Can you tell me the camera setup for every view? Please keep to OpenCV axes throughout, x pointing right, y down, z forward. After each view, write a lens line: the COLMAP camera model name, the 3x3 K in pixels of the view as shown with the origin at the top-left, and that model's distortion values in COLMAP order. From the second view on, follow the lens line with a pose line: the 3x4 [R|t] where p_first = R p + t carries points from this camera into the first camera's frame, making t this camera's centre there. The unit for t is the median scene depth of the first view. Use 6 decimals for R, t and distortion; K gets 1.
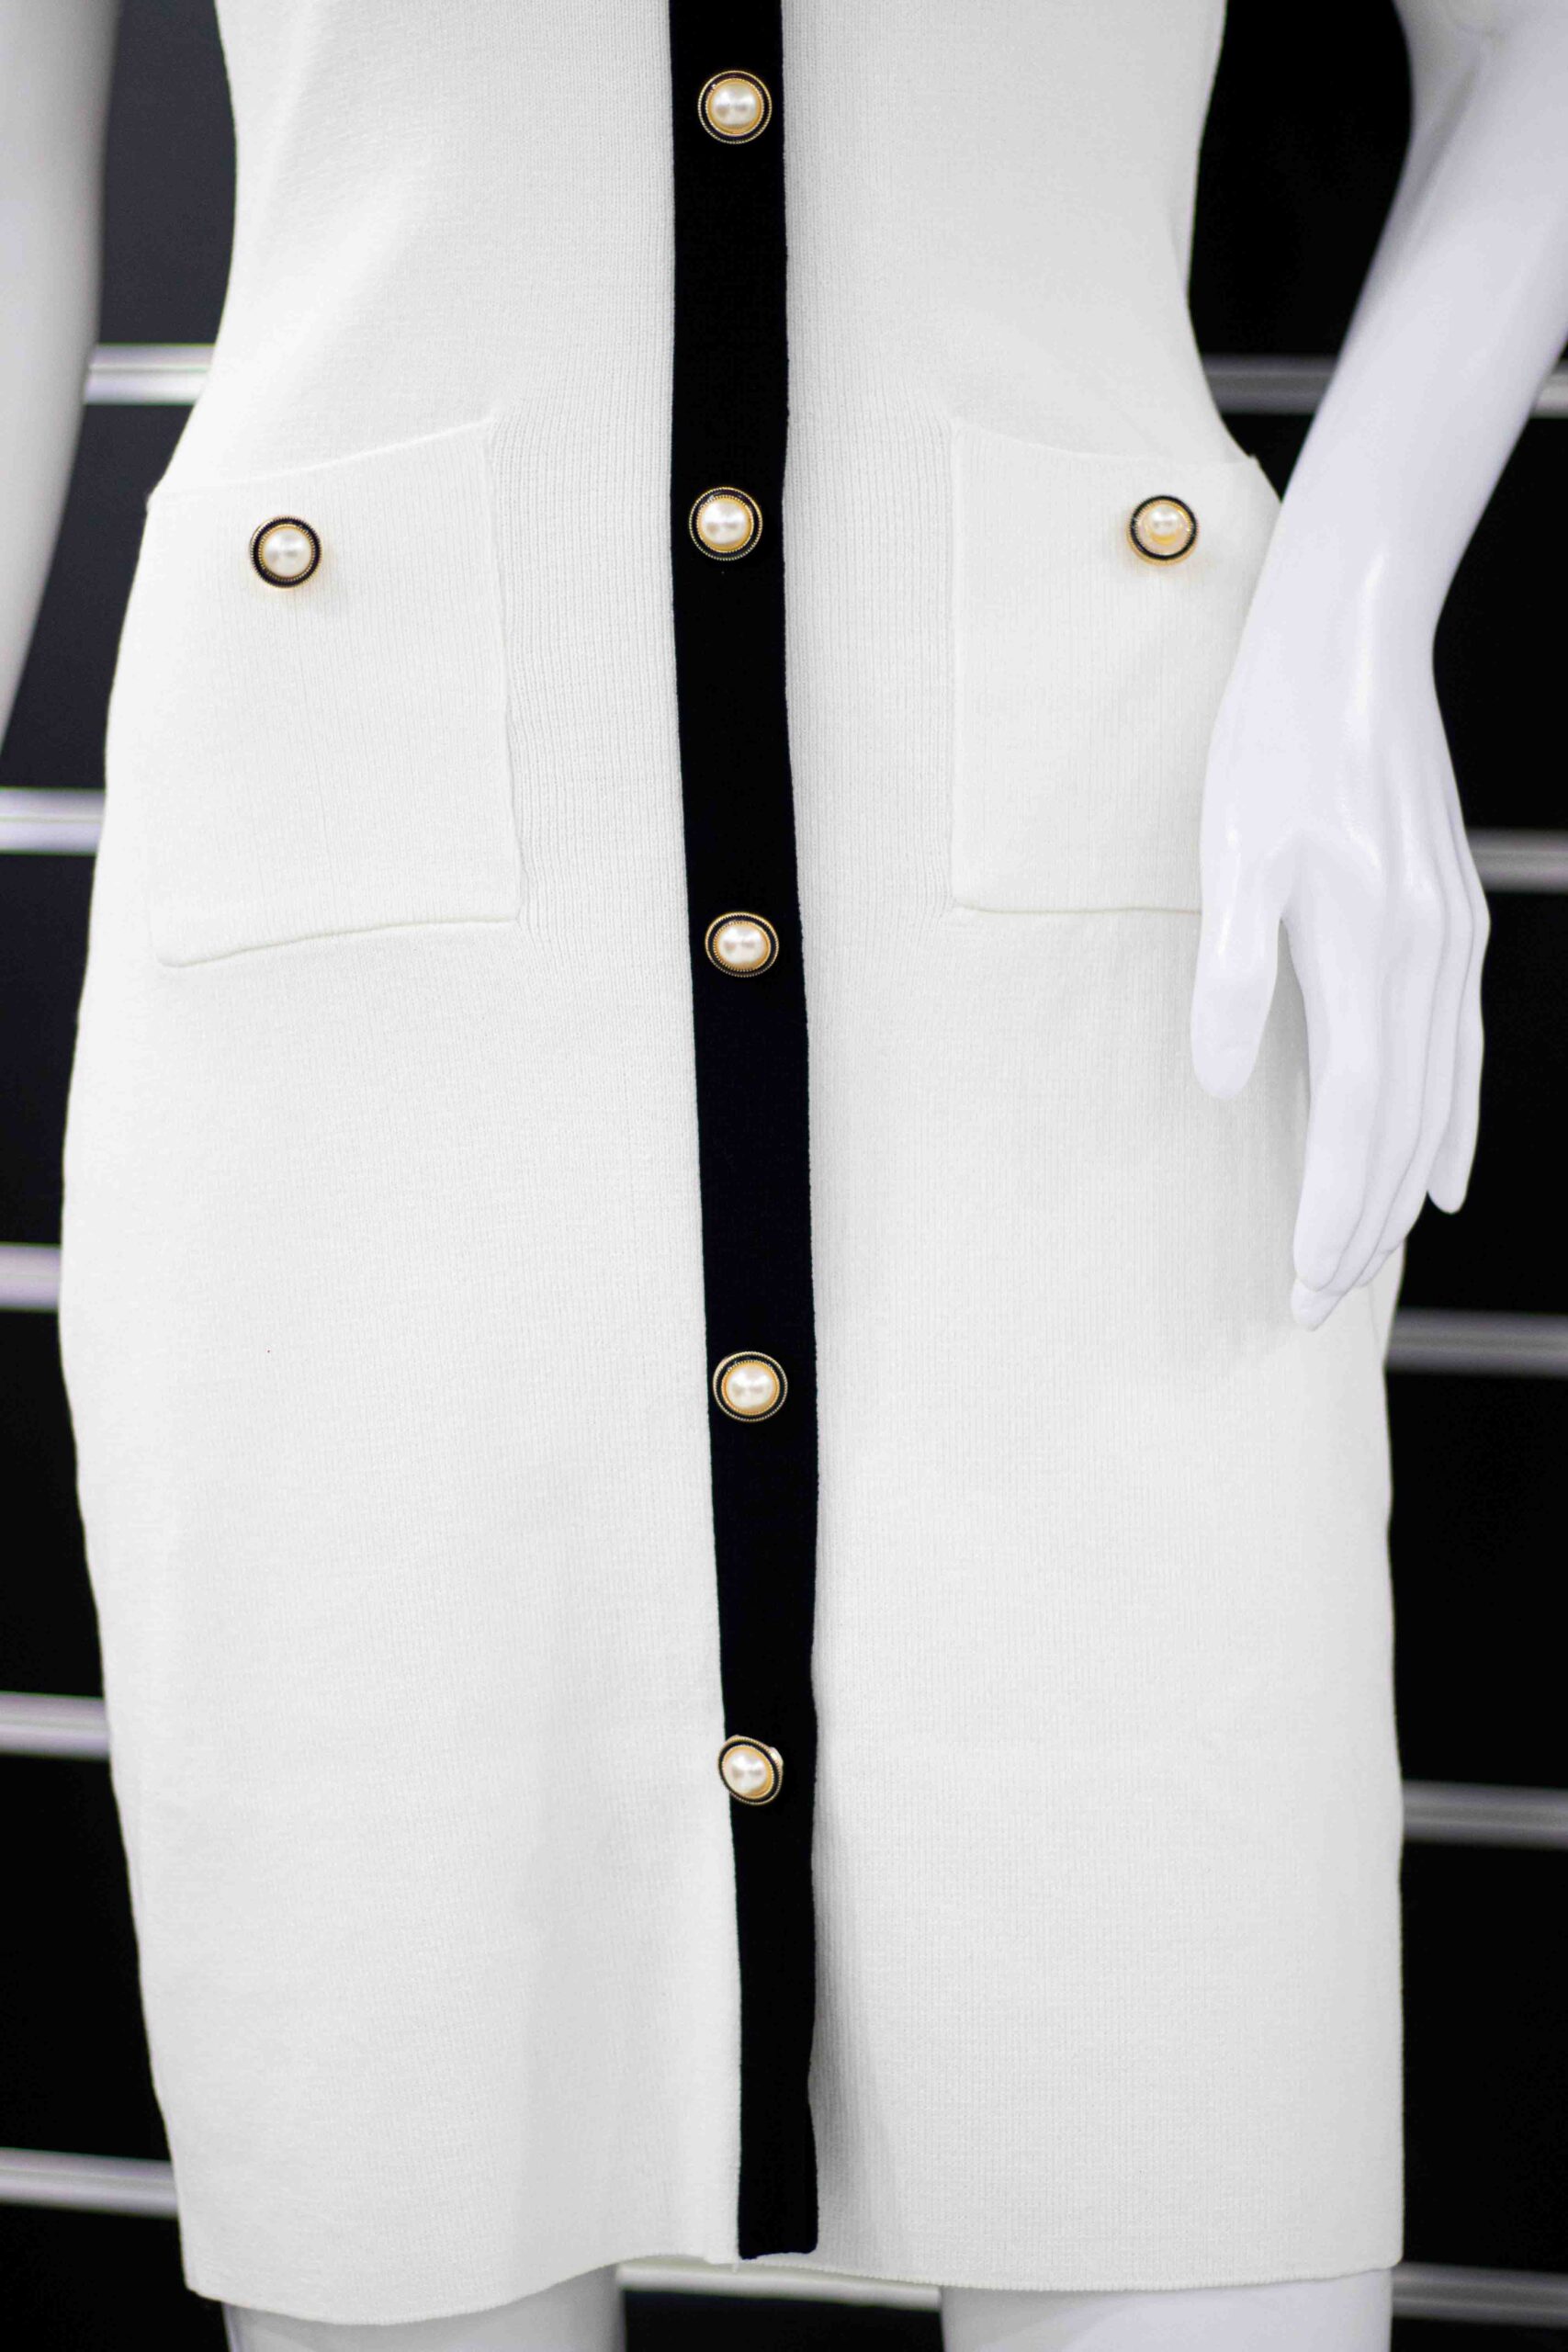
lens RADIAL K [[5732.4, 0, 784.0], [0, 5732.4, 1176.0], [0, 0, 1]] dist [-0.137415, 0.391538]
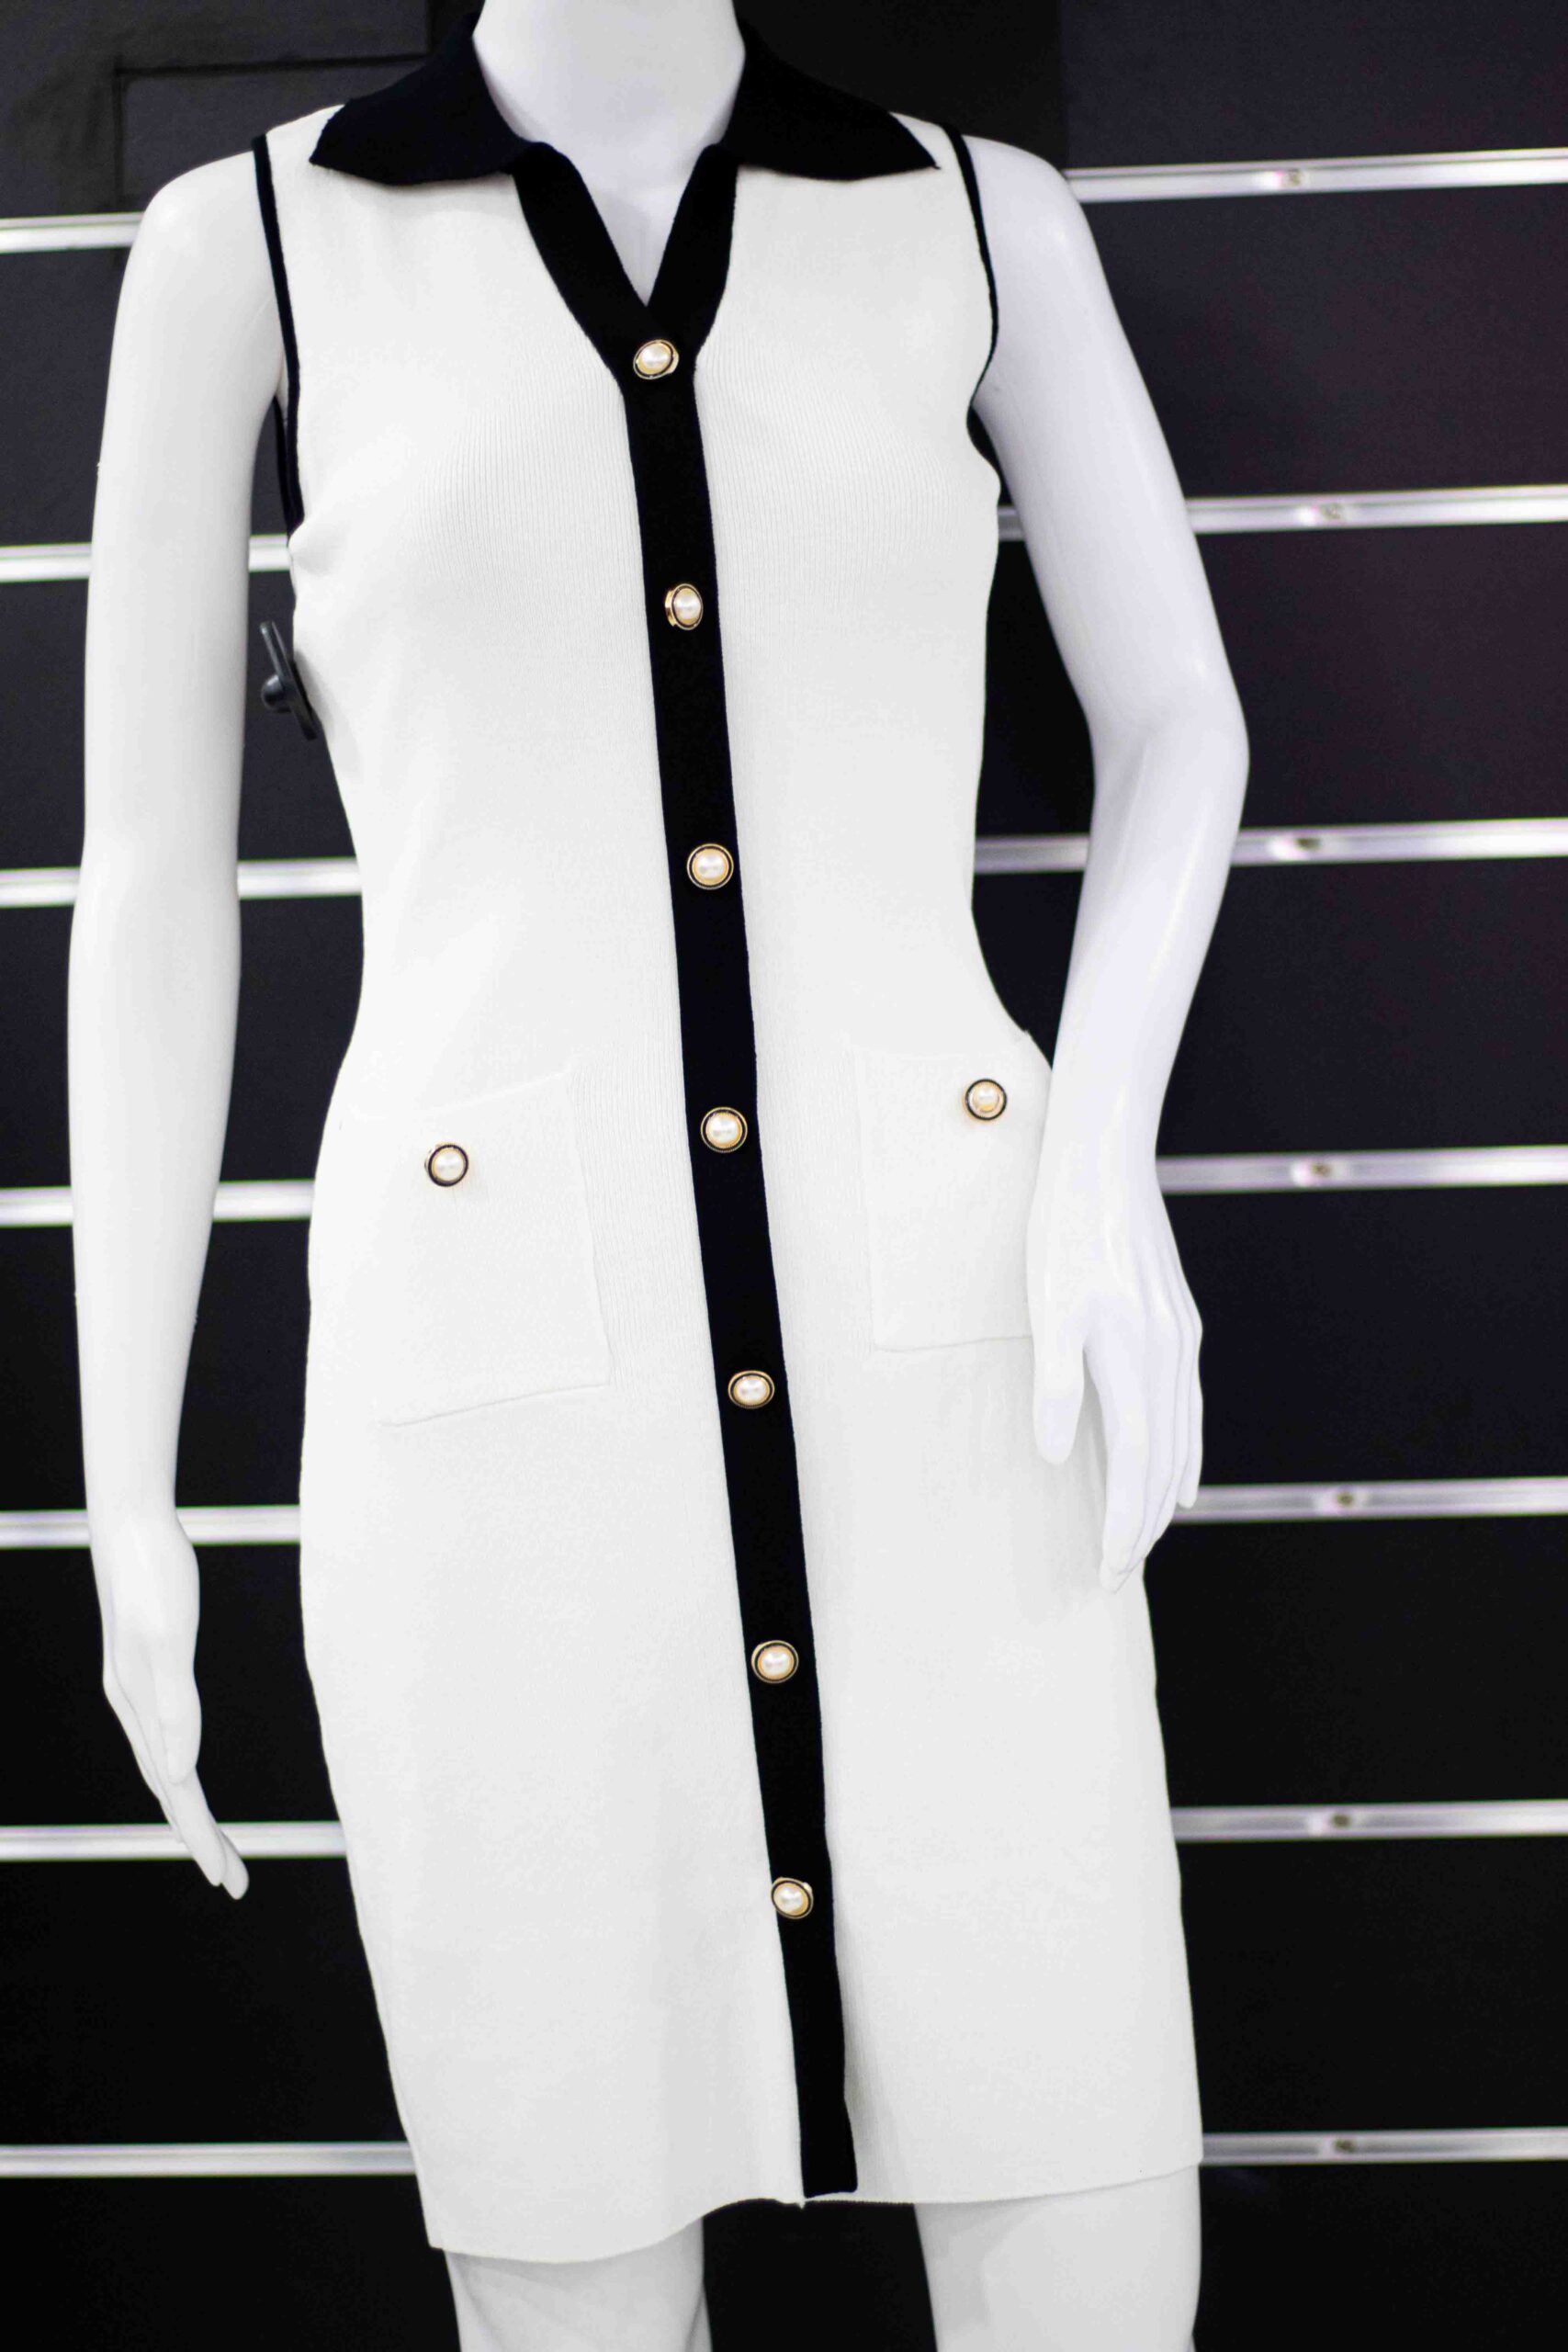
lens RADIAL K [[5732.4, 0, 784.0], [0, 5732.4, 1176.0], [0, 0, 1]] dist [-0.137415, 0.391538]
pose [[0.990329, -0.075686, 0.116272, -0.179438], [0.071000, 0.996509, 0.043928, -0.169019], [-0.119191, -0.035248, 0.992245, -0.587161]]
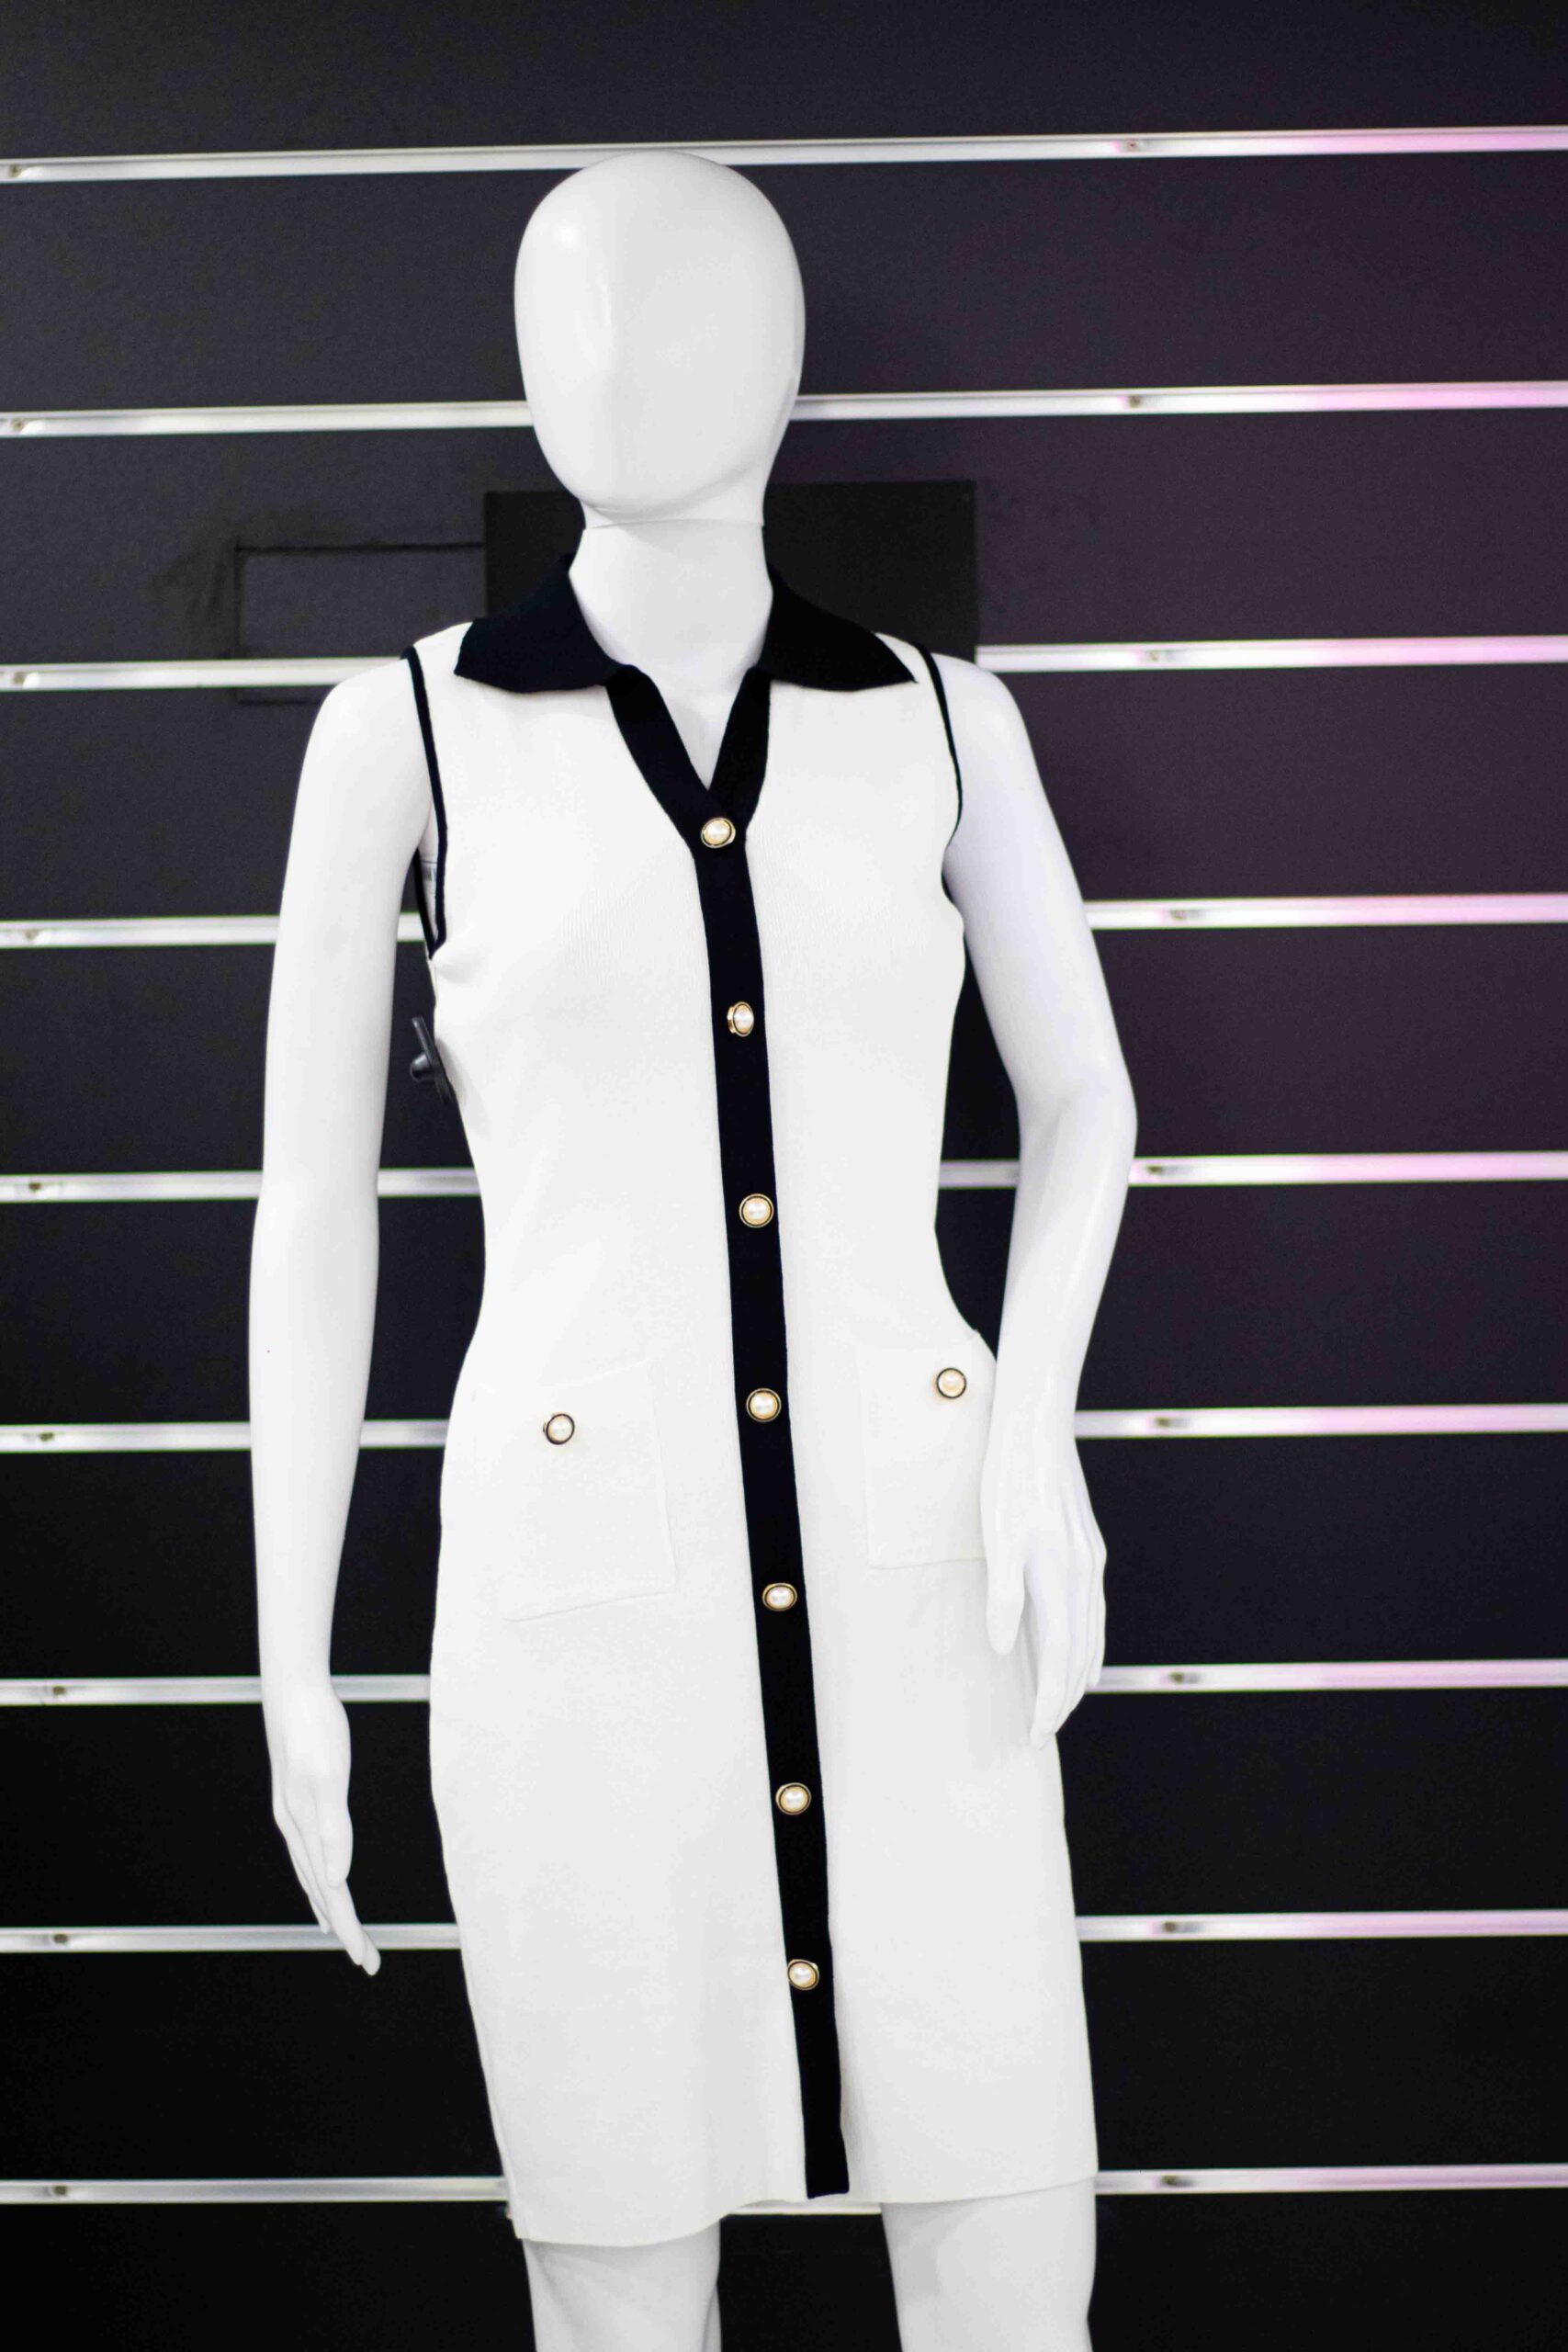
lens RADIAL K [[5732.4, 0, 784.0], [0, 5732.4, 1176.0], [0, 0, 1]] dist [-0.137415, 0.391538]
pose [[0.981415, -0.057585, 0.183054, -0.391539], [0.054201, 0.998255, 0.023441, -0.249102], [-0.184084, -0.013084, 0.982823, -1.122623]]
